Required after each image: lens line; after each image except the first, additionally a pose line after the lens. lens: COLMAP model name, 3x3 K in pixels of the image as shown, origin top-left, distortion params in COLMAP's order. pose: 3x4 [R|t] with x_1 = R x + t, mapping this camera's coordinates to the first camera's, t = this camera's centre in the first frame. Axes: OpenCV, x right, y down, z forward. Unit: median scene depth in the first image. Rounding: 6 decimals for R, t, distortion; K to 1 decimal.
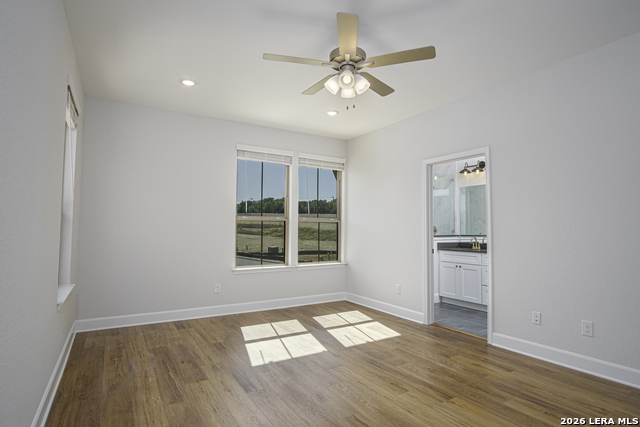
lens RADIAL K [[340.7, 0, 321.5], [0, 340.7, 211.1], [0, 0, 1]] dist [-0.040055, 0.010543]
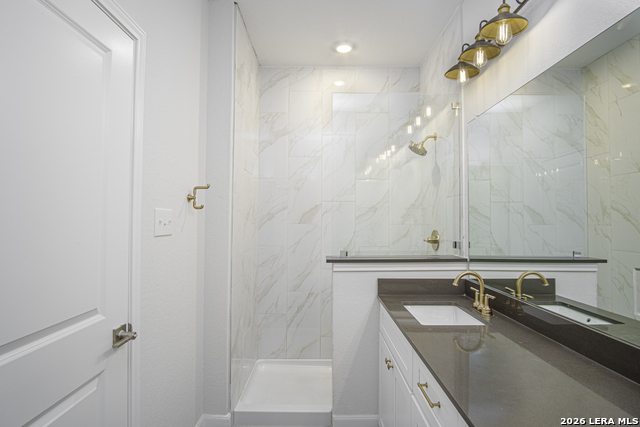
lens RADIAL K [[340.7, 0, 321.5], [0, 340.7, 211.1], [0, 0, 1]] dist [-0.040055, 0.010543]
pose [[0.850965, -0.016708, -0.524957, 0.463802], [0.029340, 0.999445, 0.015750, 0.010831], [0.524403, -0.028805, 0.850983, 0.620852]]
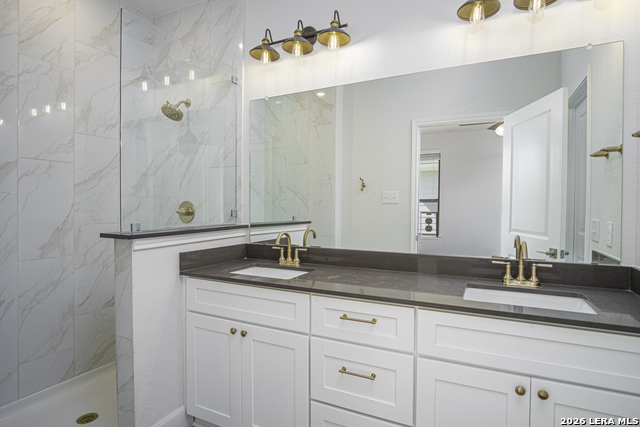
lens RADIAL K [[340.7, 0, 321.5], [0, 340.7, 211.1], [0, 0, 1]] dist [-0.040055, 0.010543]
pose [[0.845508, -0.008130, 0.533901, 0.270728], [-0.029592, 0.997634, 0.062055, 0.027896], [-0.533142, -0.068267, 0.843267, 0.626510]]
